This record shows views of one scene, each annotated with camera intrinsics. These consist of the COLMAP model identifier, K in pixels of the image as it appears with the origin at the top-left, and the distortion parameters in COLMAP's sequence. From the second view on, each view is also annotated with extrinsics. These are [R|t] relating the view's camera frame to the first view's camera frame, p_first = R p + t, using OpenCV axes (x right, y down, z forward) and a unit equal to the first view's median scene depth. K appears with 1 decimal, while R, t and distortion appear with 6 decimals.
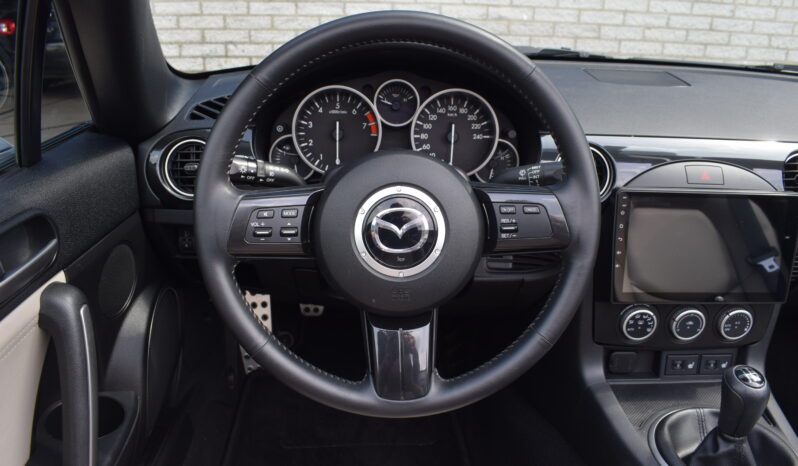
lens RADIAL K [[627.2, 0, 403.0], [0, 627.2, 237.2], [0, 0, 1]] dist [-0.094772, 0.011565]
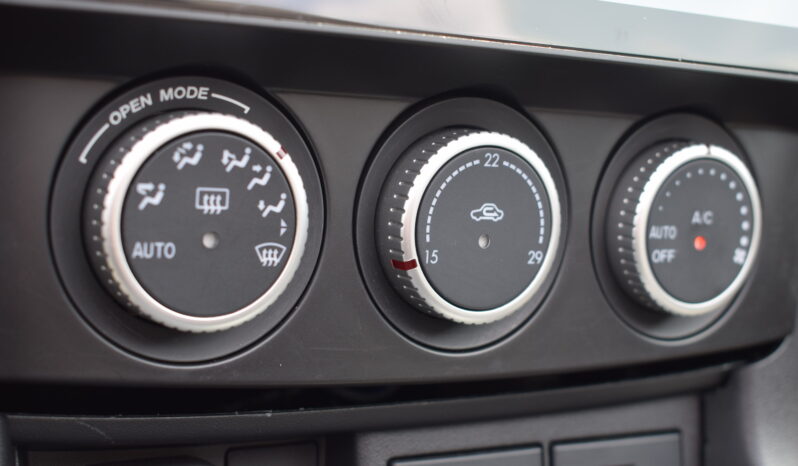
lens RADIAL K [[1263.8, 0, 397.6], [0, 1263.8, 234.4], [0, 0, 1]] dist [-0.033550, 0.000000]
pose [[0.882642, -0.021280, 0.469563, 0.272382], [0.143385, 0.963551, -0.225856, 0.223216], [-0.447642, 0.266678, 0.853522, 0.698605]]
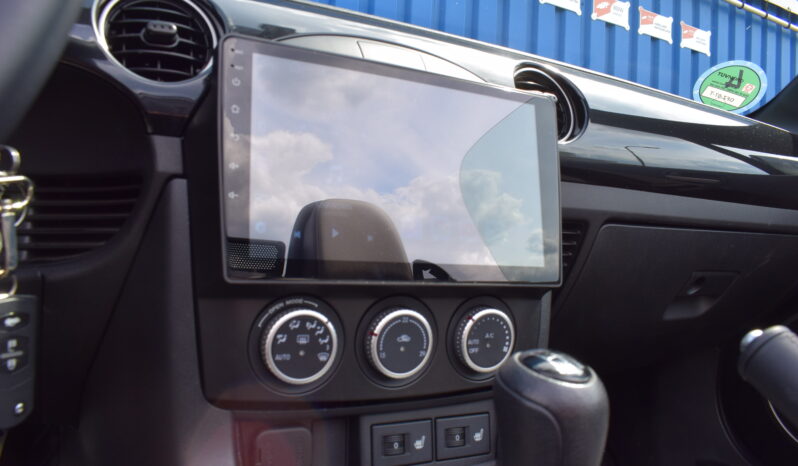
lens RADIAL K [[627.2, 0, 398.9], [0, 627.2, 232.5], [0, 0, 1]] dist [-0.094772, 0.011565]
pose [[0.906914, 0.017010, 0.420972, 0.249771], [0.124024, 0.944133, -0.305338, 0.211304], [-0.402648, 0.329126, 0.854138, 0.540983]]
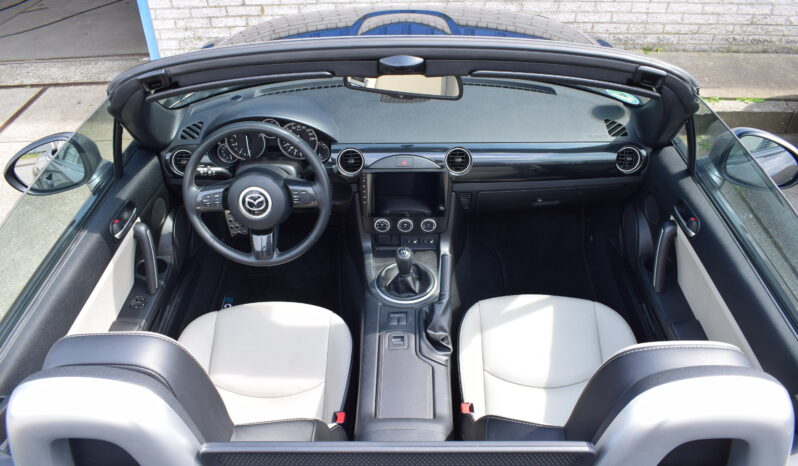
lens RADIAL K [[627.2, 0, 394.9], [0, 627.2, 234.7], [0, 0, 1]] dist [-0.094772, 0.011565]
pose [[0.997506, -0.004162, -0.070464, 0.586586], [0.022923, 0.963256, 0.267604, -0.435039], [0.066761, -0.268552, 0.960949, -1.203098]]
